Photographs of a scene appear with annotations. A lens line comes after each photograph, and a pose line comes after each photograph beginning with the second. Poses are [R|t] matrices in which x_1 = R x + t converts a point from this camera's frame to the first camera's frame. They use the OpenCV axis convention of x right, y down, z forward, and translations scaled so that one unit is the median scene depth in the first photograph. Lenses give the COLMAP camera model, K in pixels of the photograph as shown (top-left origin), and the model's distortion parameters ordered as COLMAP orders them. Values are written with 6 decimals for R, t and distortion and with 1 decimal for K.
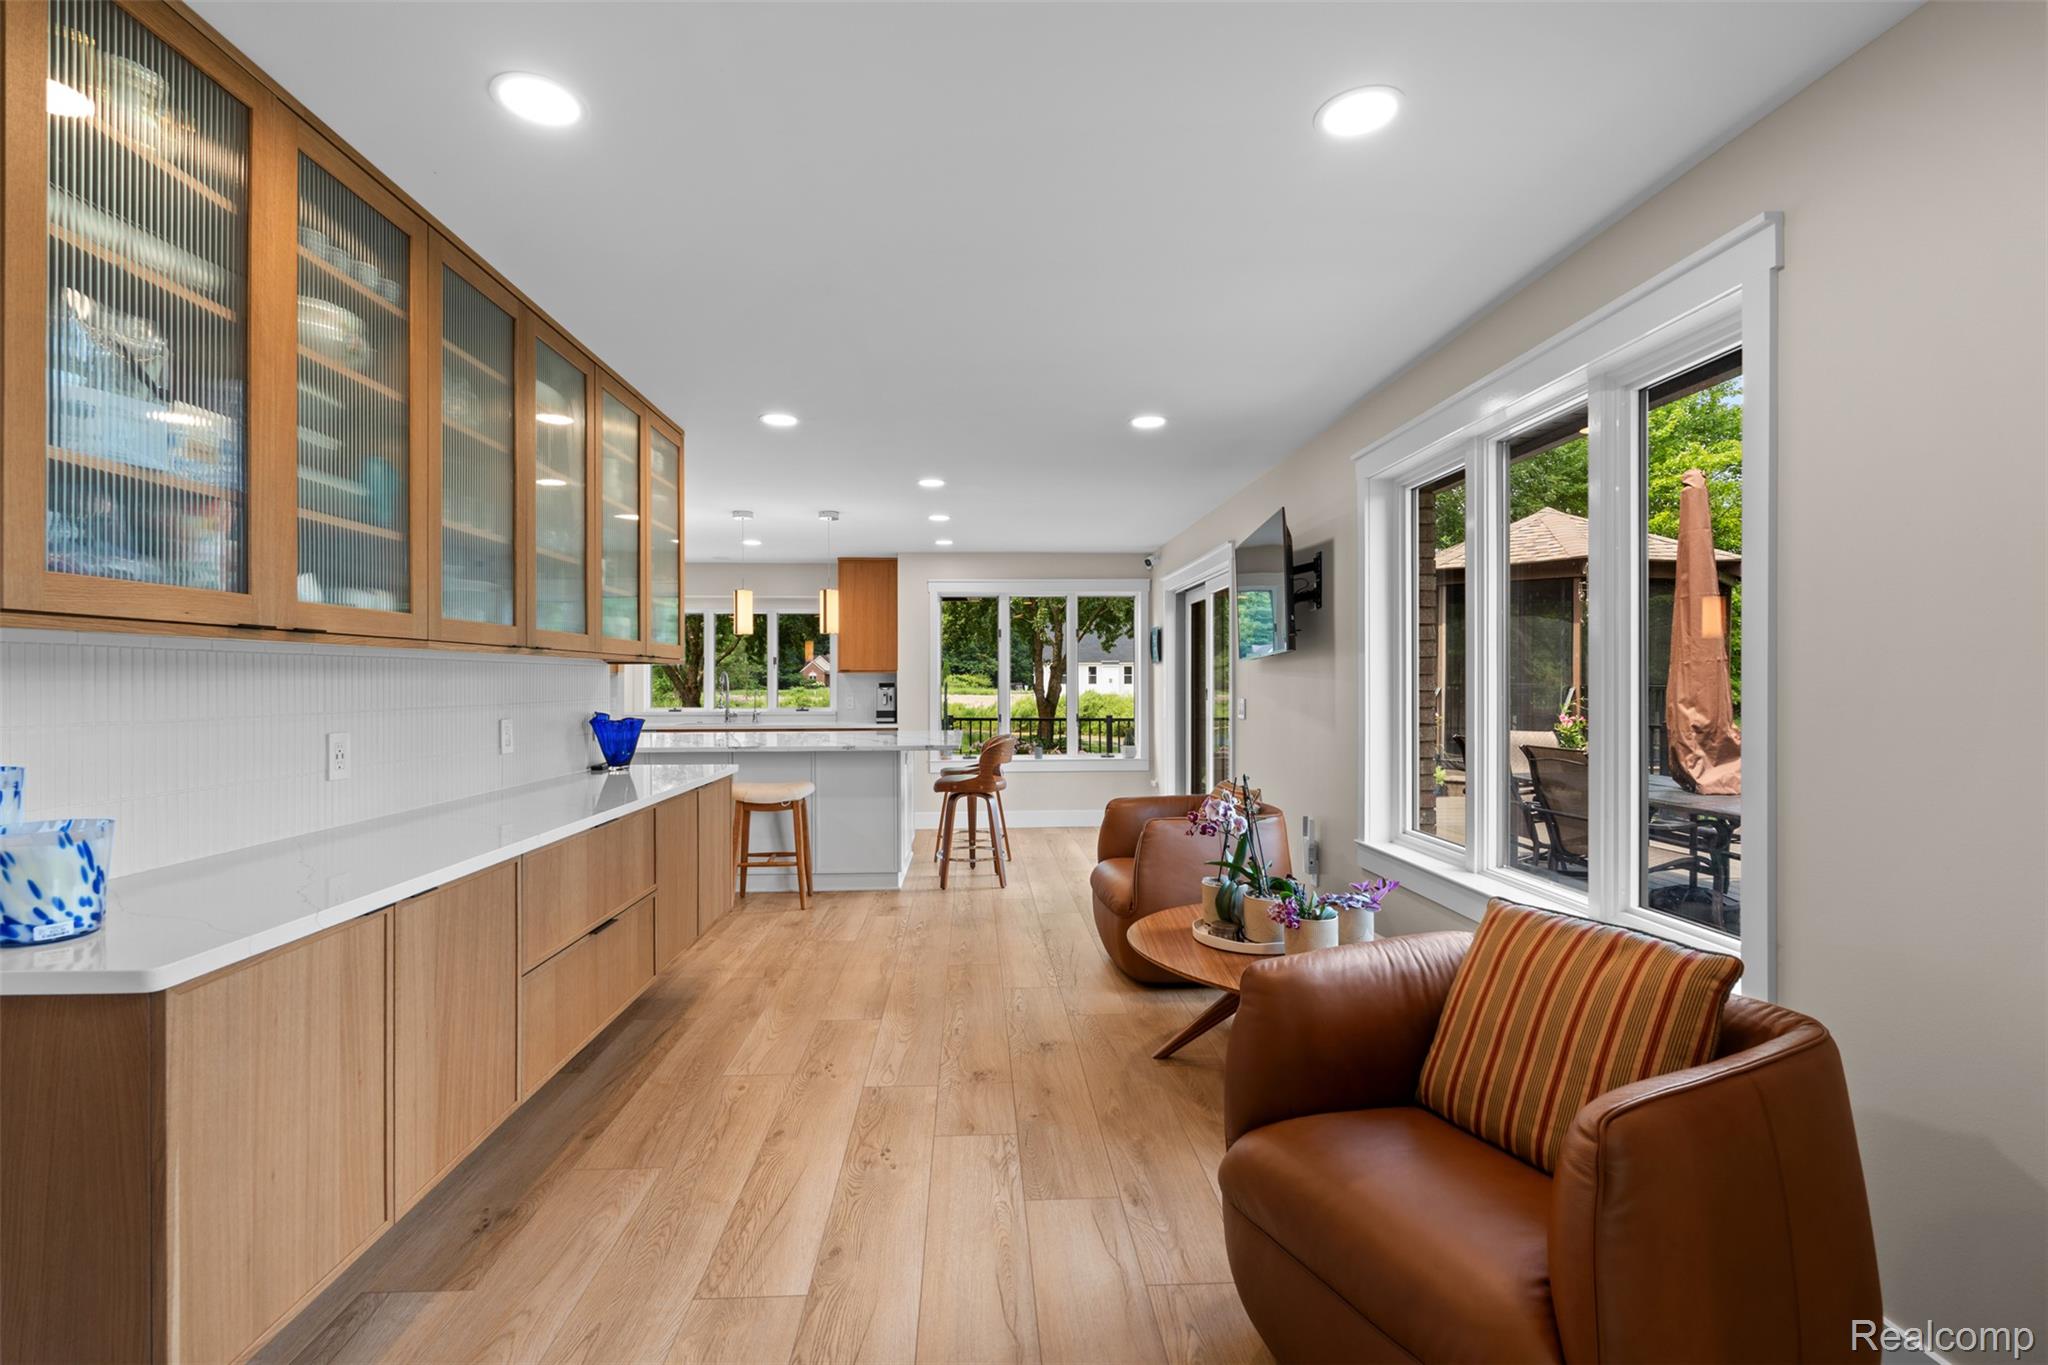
lens RADIAL K [[897.6, 0, 1030.9], [0, 897.6, 683.6], [0, 0, 1]] dist [-0.003078, 0.000209]
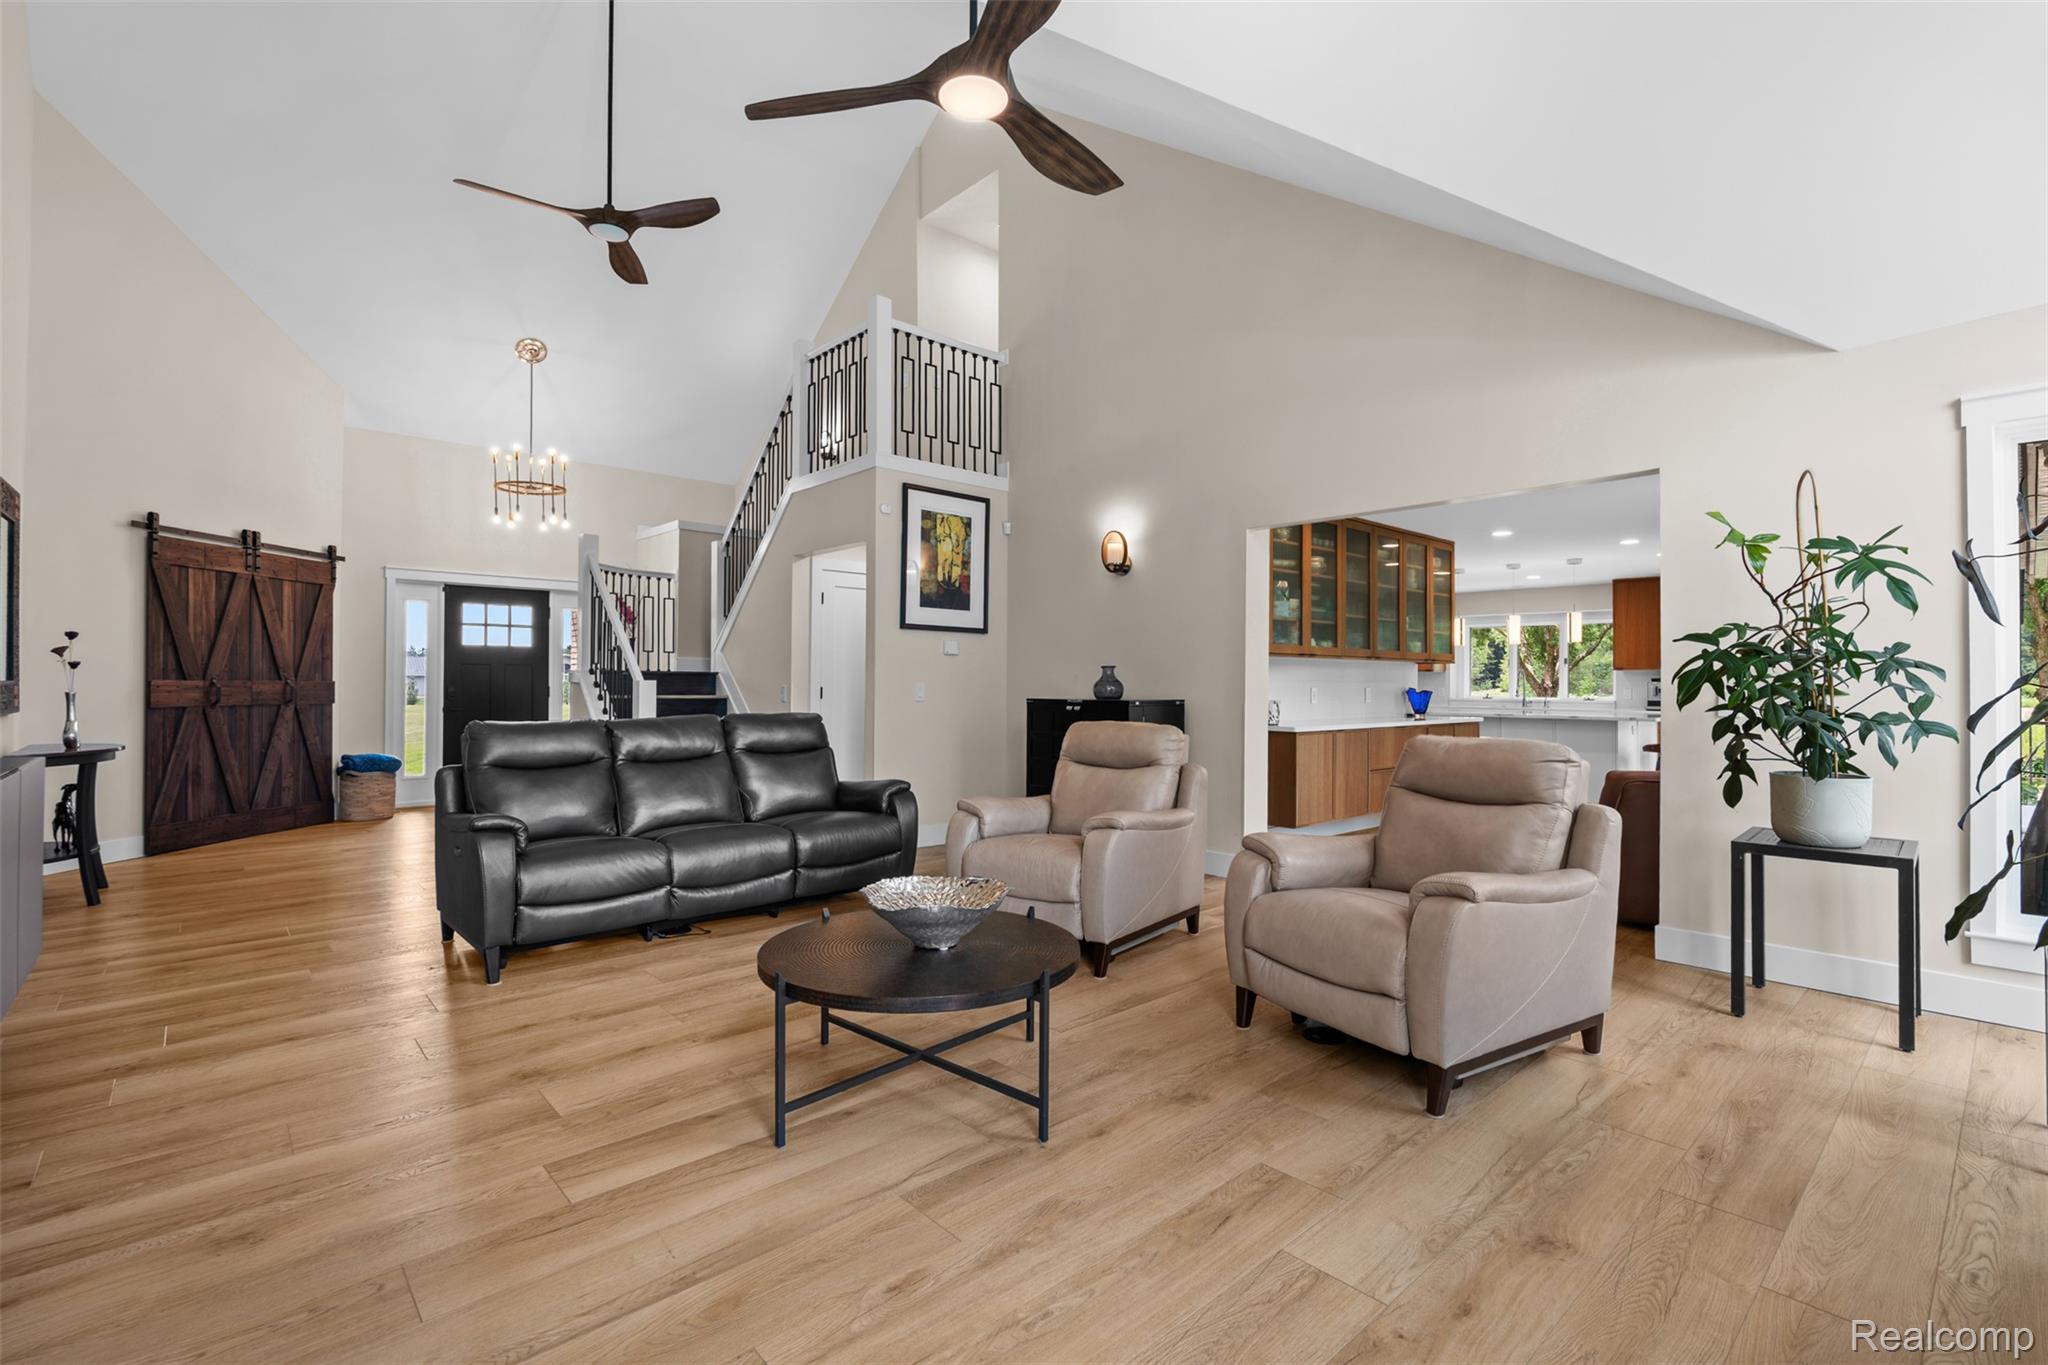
lens RADIAL K [[897.6, 0, 1026.5], [0, 897.6, 681.9], [0, 0, 1]] dist [-0.003078, 0.000209]
pose [[0.619950, 0.001198, -0.784641, 0.760598], [-0.007296, 0.999964, -0.004238, 0.044057], [0.784608, 0.008352, 0.619936, -1.248042]]
